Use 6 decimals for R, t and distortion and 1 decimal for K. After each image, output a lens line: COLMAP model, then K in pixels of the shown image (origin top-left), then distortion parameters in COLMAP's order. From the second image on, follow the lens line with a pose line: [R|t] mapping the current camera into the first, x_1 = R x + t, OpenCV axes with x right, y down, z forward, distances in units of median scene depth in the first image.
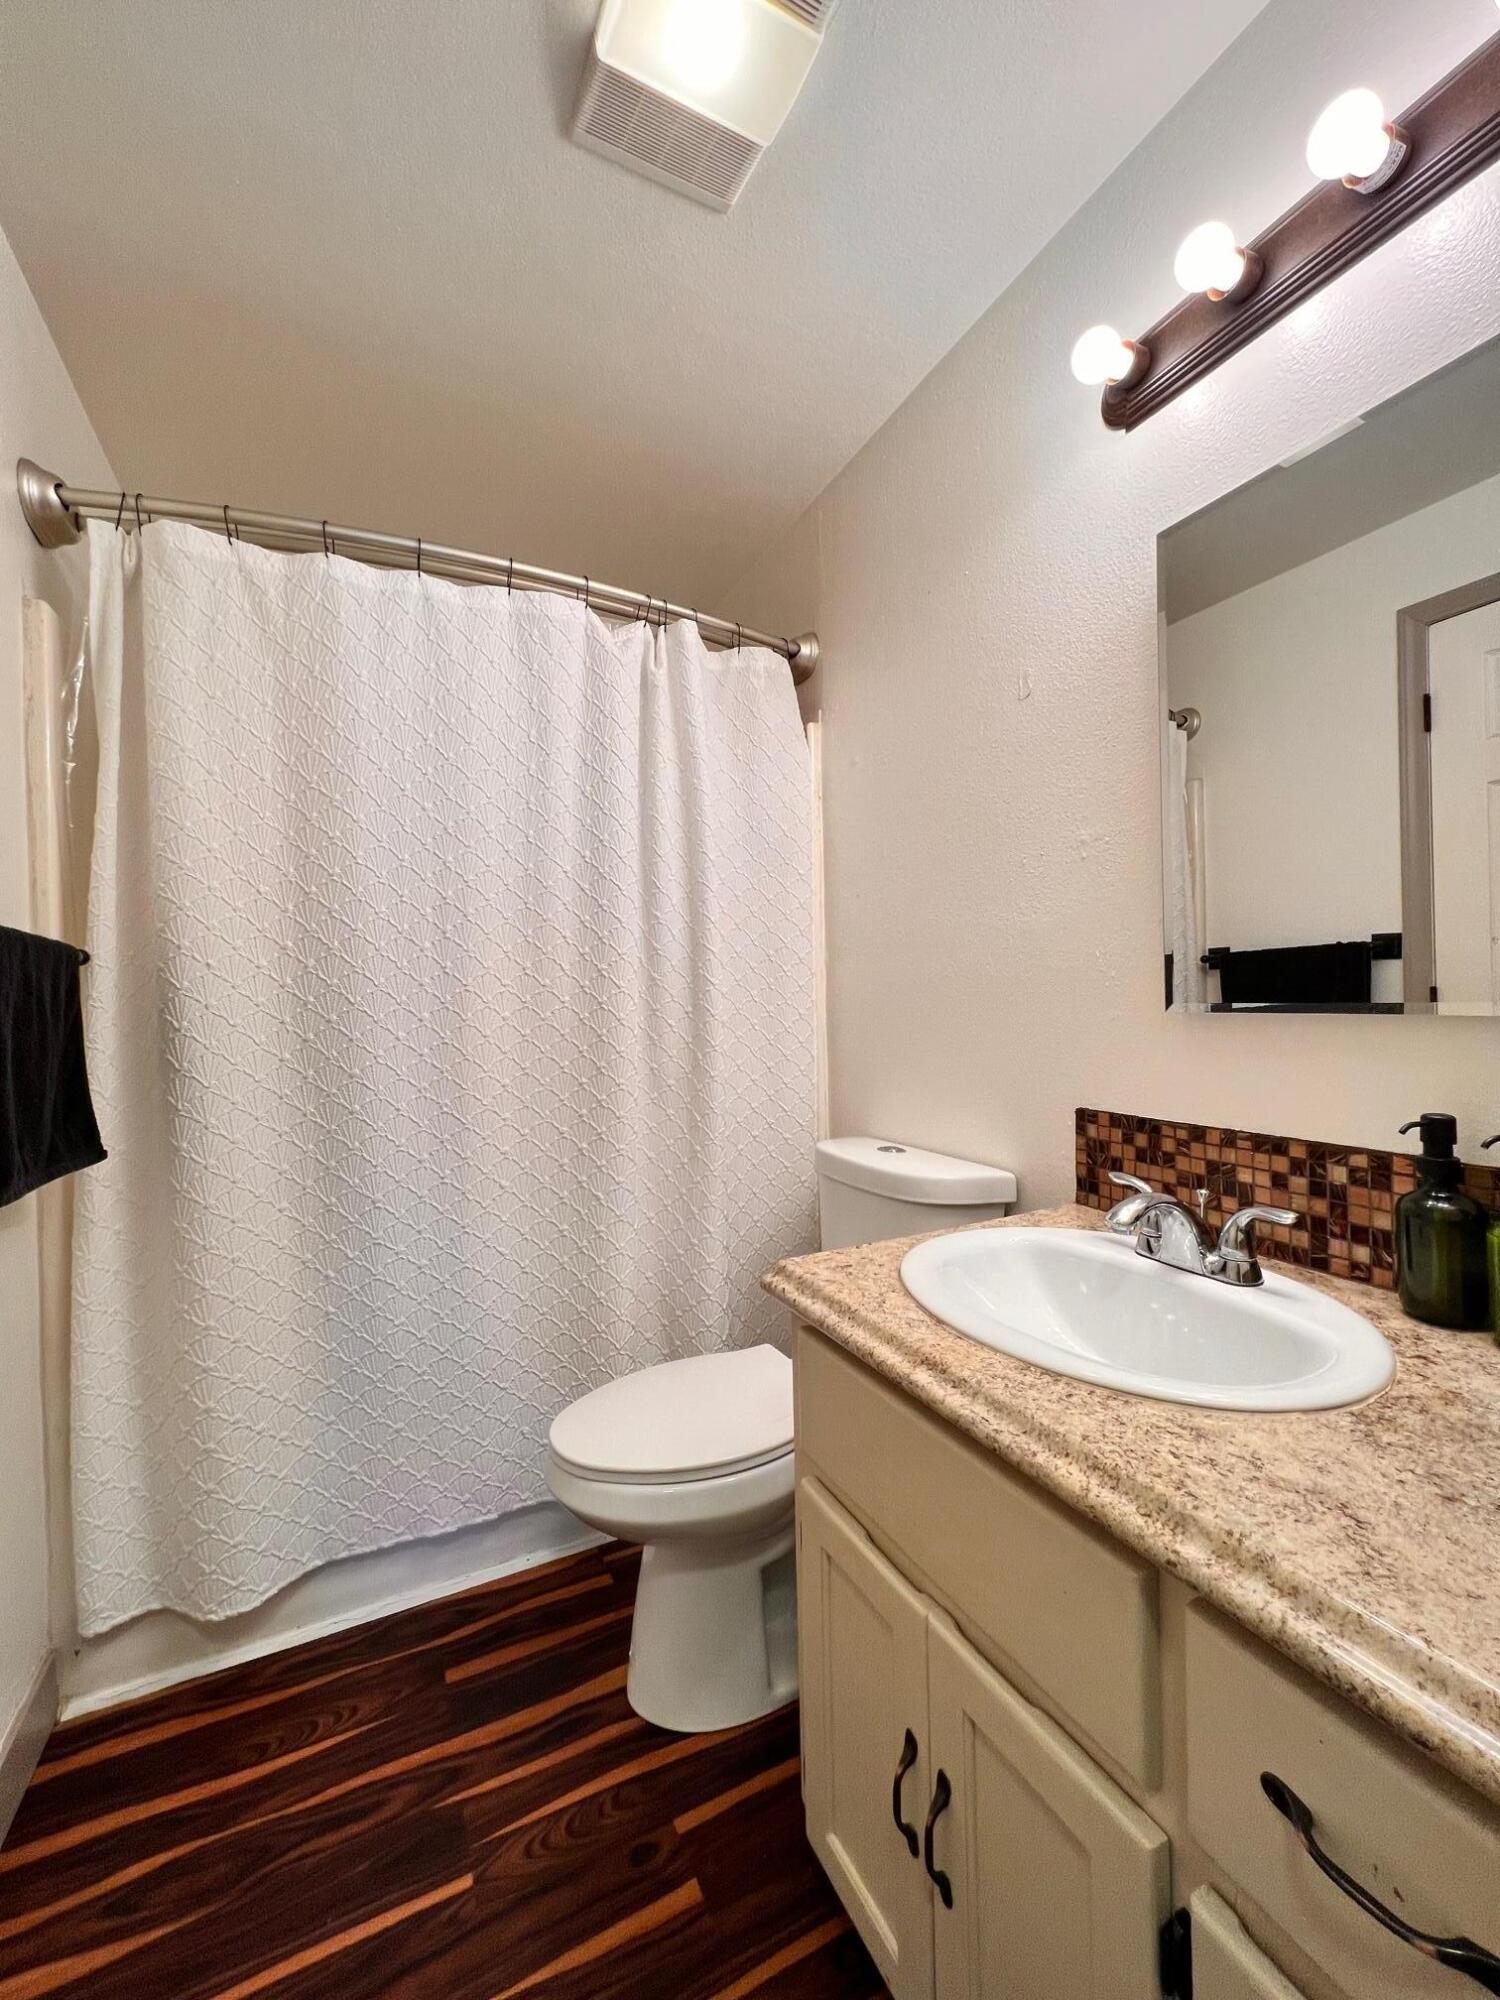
lens RADIAL K [[794.1, 0, 750.0], [0, 794.1, 1000.0], [0, 0, 1]] dist [-0.000936, 0.000491]
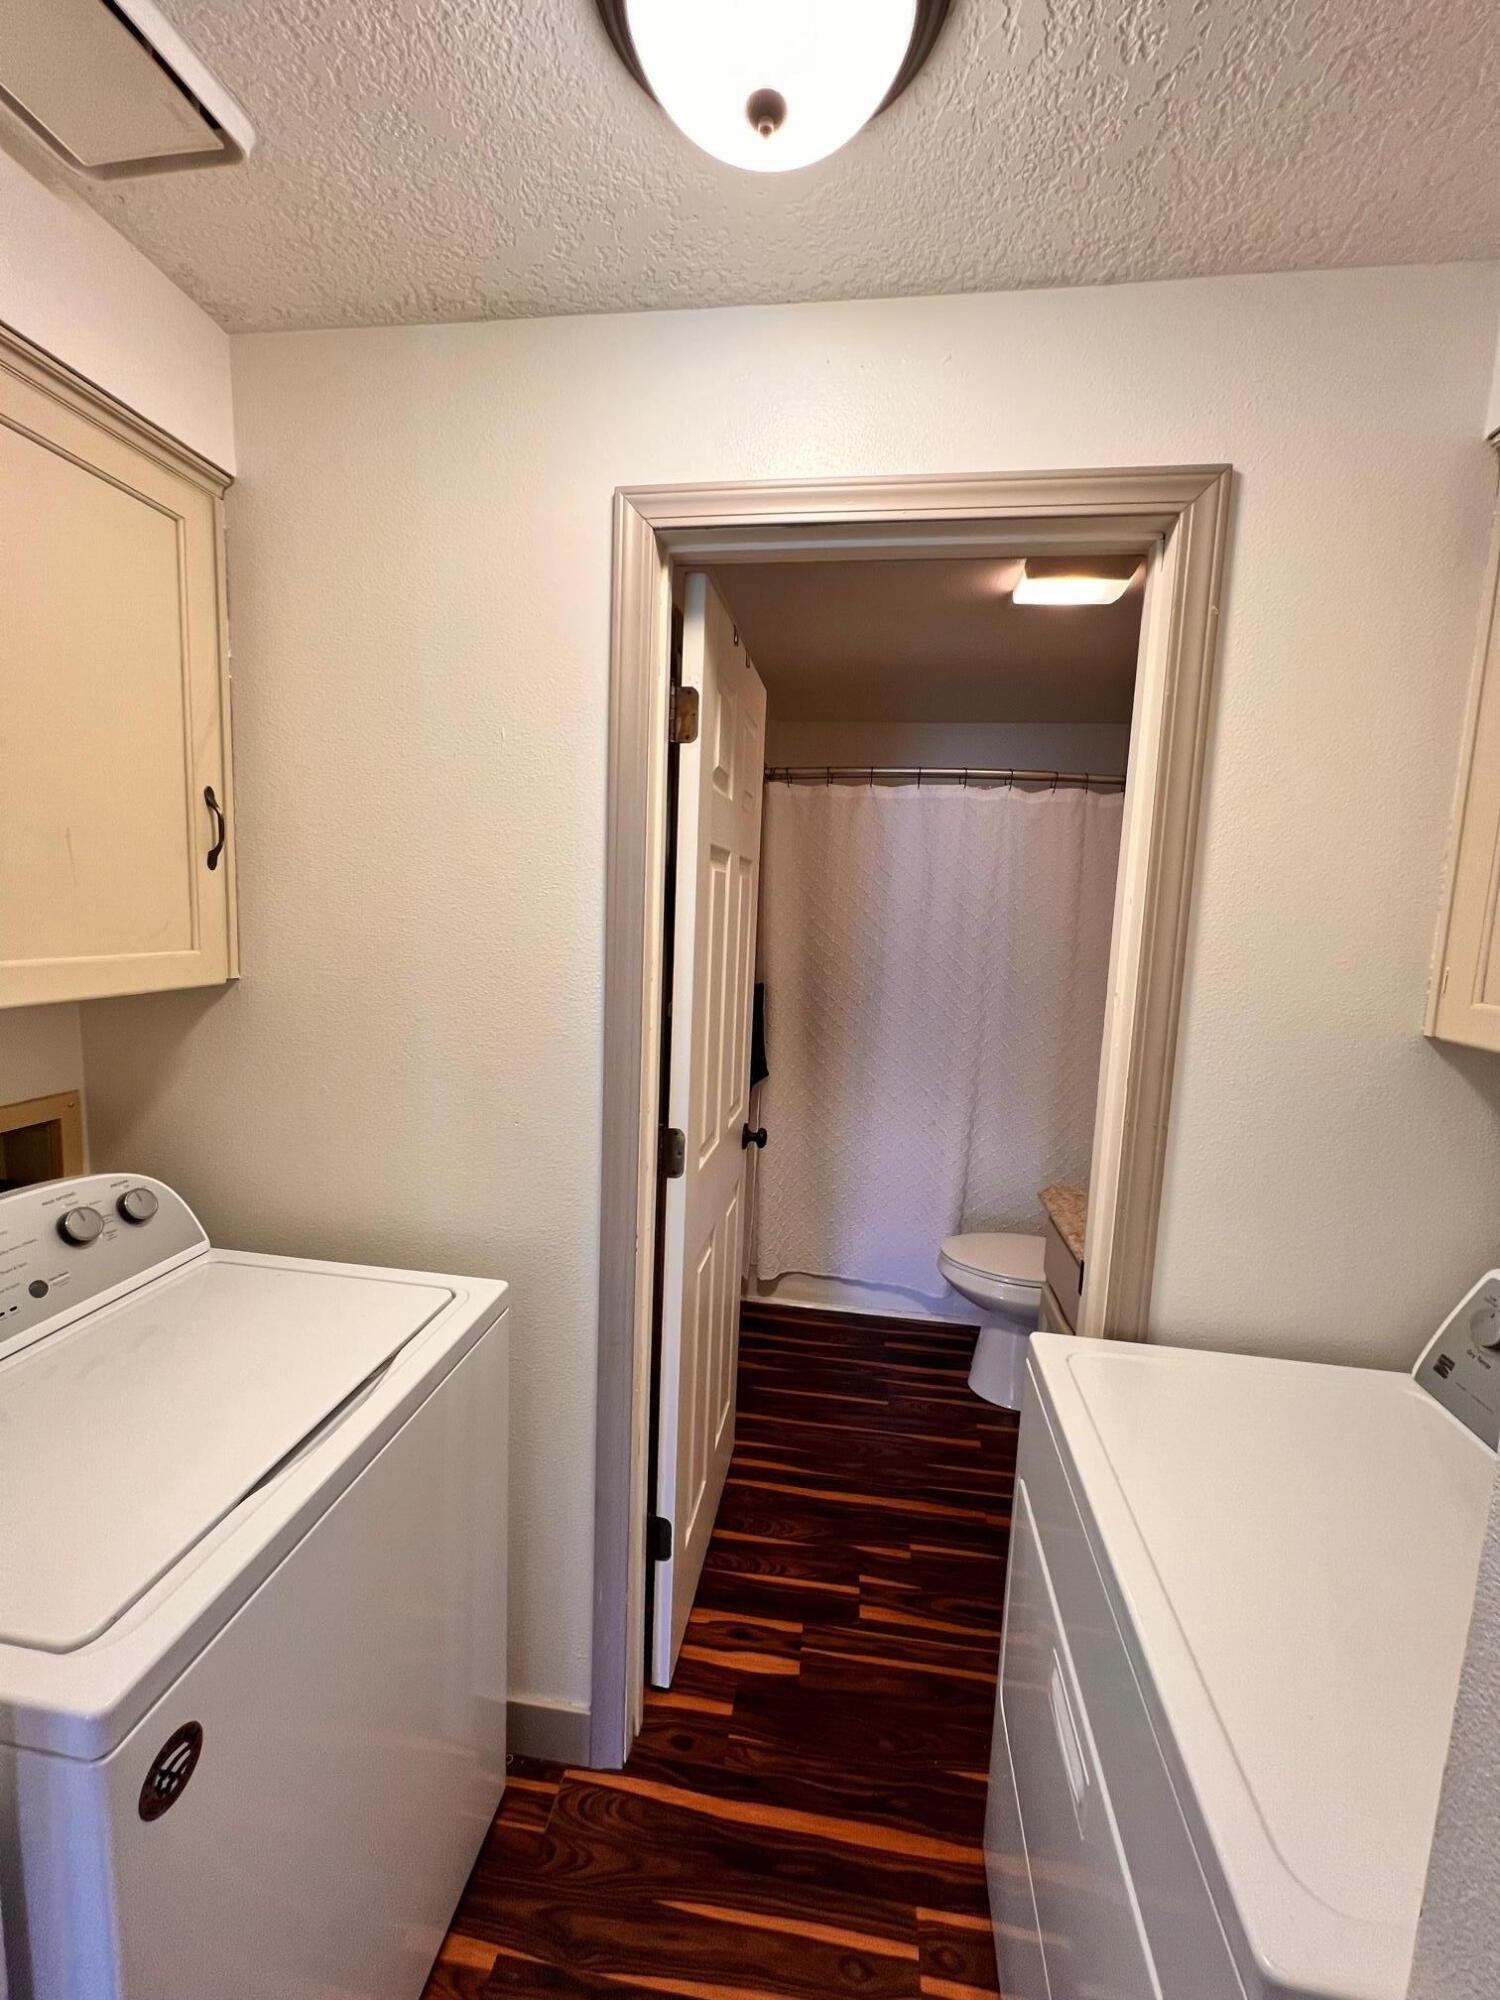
lens RADIAL K [[802.1, 0, 746.5], [0, 802.1, 997.2], [0, 0, 1]] dist [0.000845, 0.000210]
pose [[0.822593, 0.116094, -0.556654, 0.480378], [-0.057025, 0.990844, 0.122379, -0.357597], [0.565764, -0.068925, 0.821681, -1.093397]]
